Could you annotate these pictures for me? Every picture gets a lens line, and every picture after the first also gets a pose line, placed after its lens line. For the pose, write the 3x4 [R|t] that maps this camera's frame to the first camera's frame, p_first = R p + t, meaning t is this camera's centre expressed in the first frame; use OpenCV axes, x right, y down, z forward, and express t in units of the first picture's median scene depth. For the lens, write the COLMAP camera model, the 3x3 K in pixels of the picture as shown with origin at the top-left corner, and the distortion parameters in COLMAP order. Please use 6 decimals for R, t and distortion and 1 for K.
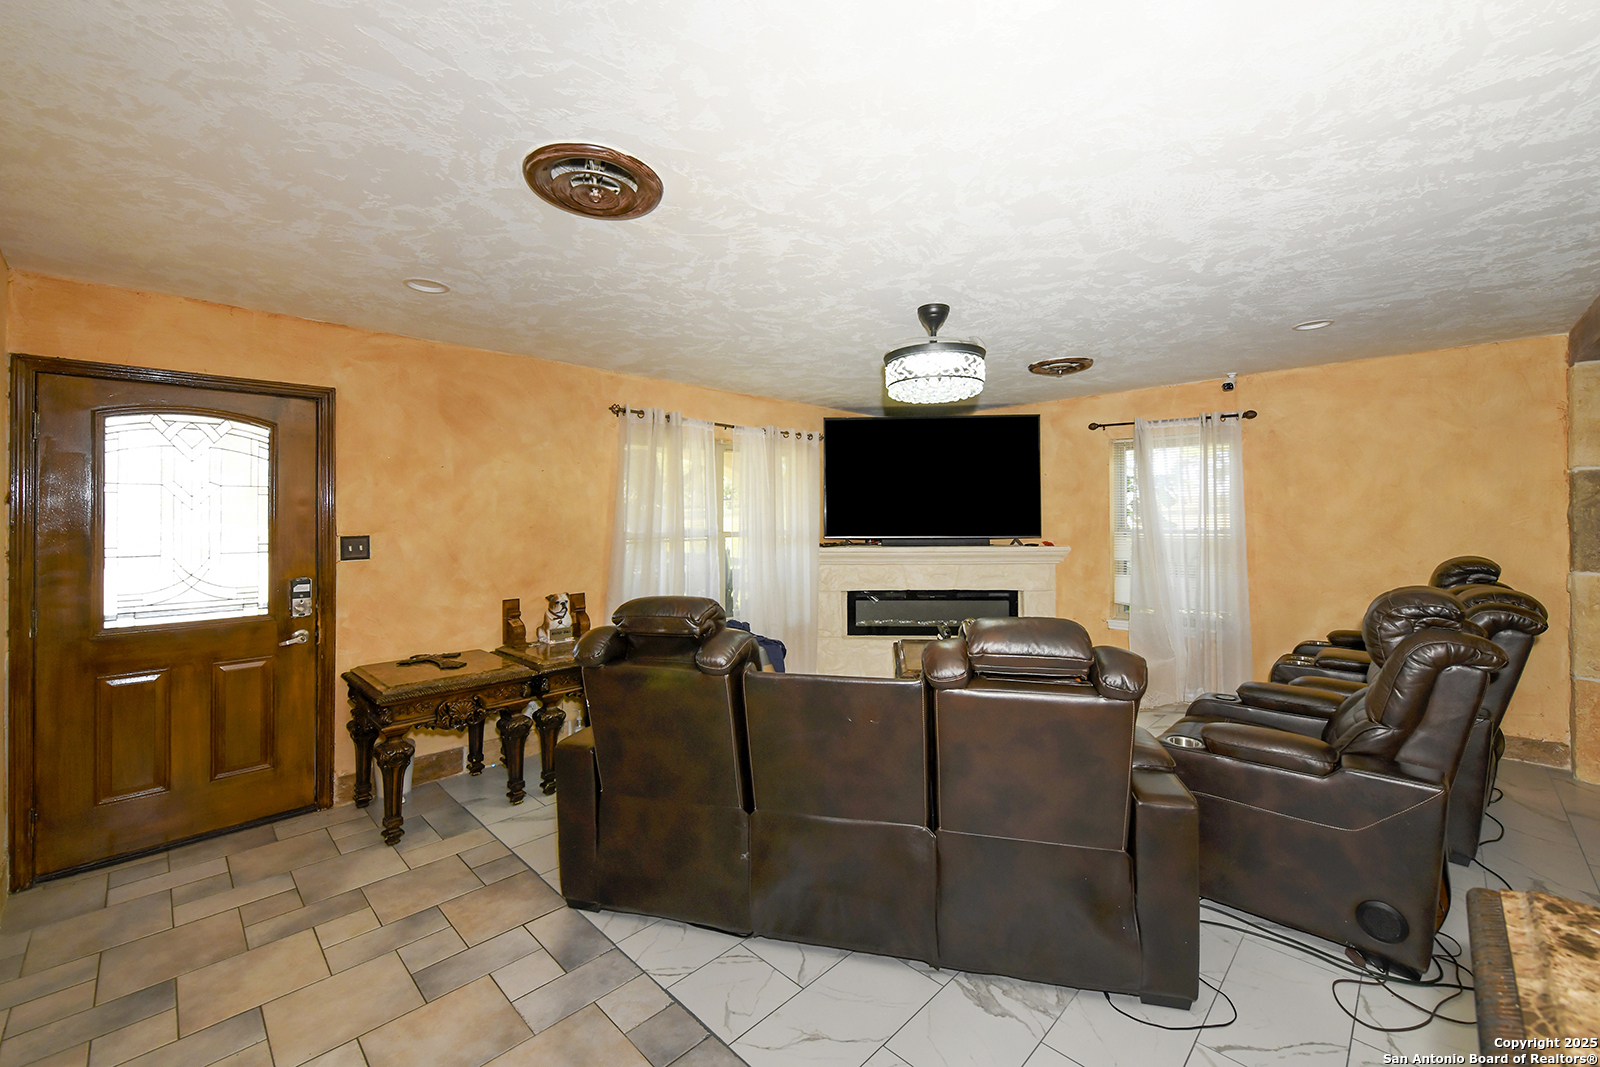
lens RADIAL K [[643.3, 0, 802.9], [0, 643.3, 526.5], [0, 0, 1]] dist [-0.000628, -0.000108]
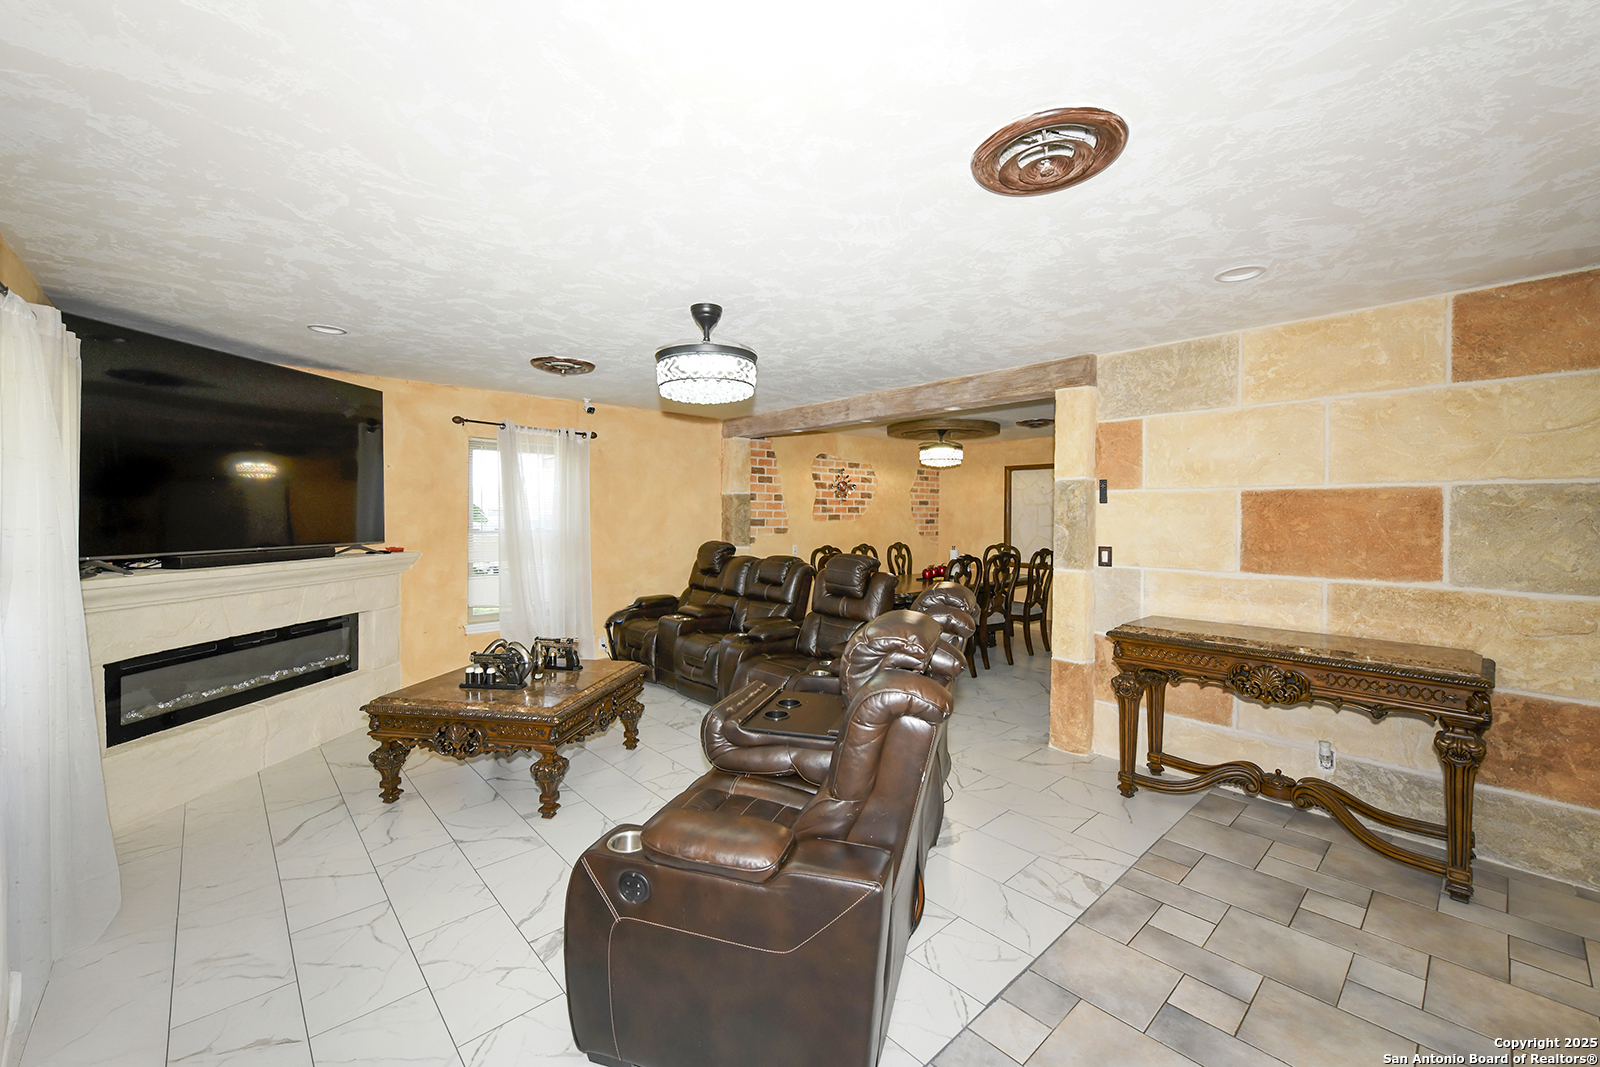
lens RADIAL K [[643.3, 0, 802.9], [0, 643.3, 526.5], [0, 0, 1]] dist [-0.000628, -0.000108]
pose [[0.055578, -0.011059, 0.998393, -0.478460], [0.011820, 0.999876, 0.010417, -0.006384], [-0.998384, 0.011222, 0.055701, 0.488307]]
